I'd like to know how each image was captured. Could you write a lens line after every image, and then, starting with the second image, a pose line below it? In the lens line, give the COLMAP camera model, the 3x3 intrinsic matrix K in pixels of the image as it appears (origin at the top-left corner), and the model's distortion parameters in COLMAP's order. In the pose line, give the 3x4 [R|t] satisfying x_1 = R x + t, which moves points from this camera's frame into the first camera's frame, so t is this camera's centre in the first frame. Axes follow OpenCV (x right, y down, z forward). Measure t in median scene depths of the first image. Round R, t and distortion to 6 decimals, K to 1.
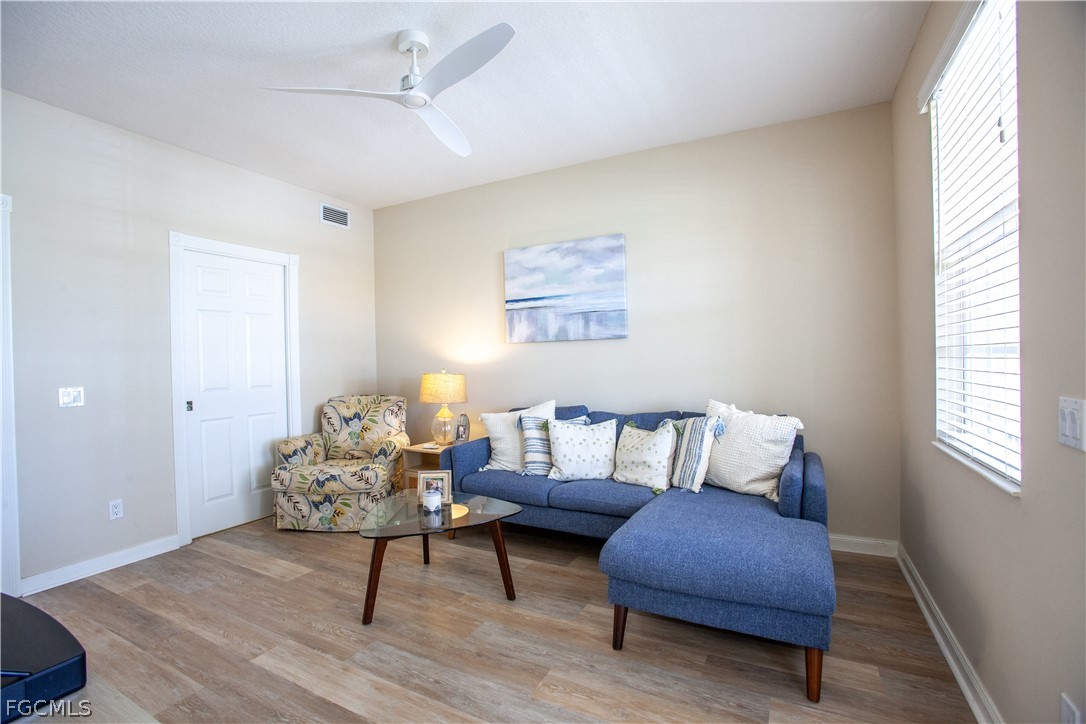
lens RADIAL K [[503.9, 0, 537.9], [0, 503.9, 364.0], [0, 0, 1]] dist [-0.039561, 0.000342]
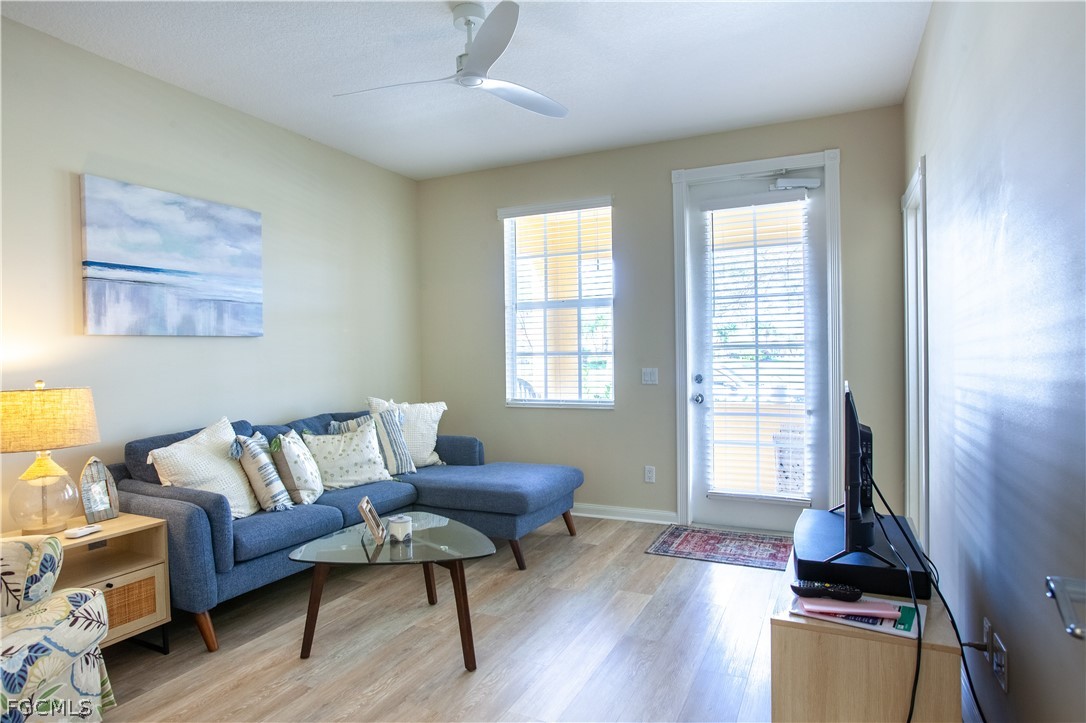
lens RADIAL K [[611.8, 0, 539.2], [0, 611.8, 359.9], [0, 0, 1]] dist [-0.002127, 0.000038]
pose [[-0.031615, 0.006157, 0.999481, -0.835720], [0.026716, 0.999629, -0.005313, 0.004695], [-0.999143, 0.026535, -0.031767, 0.545299]]
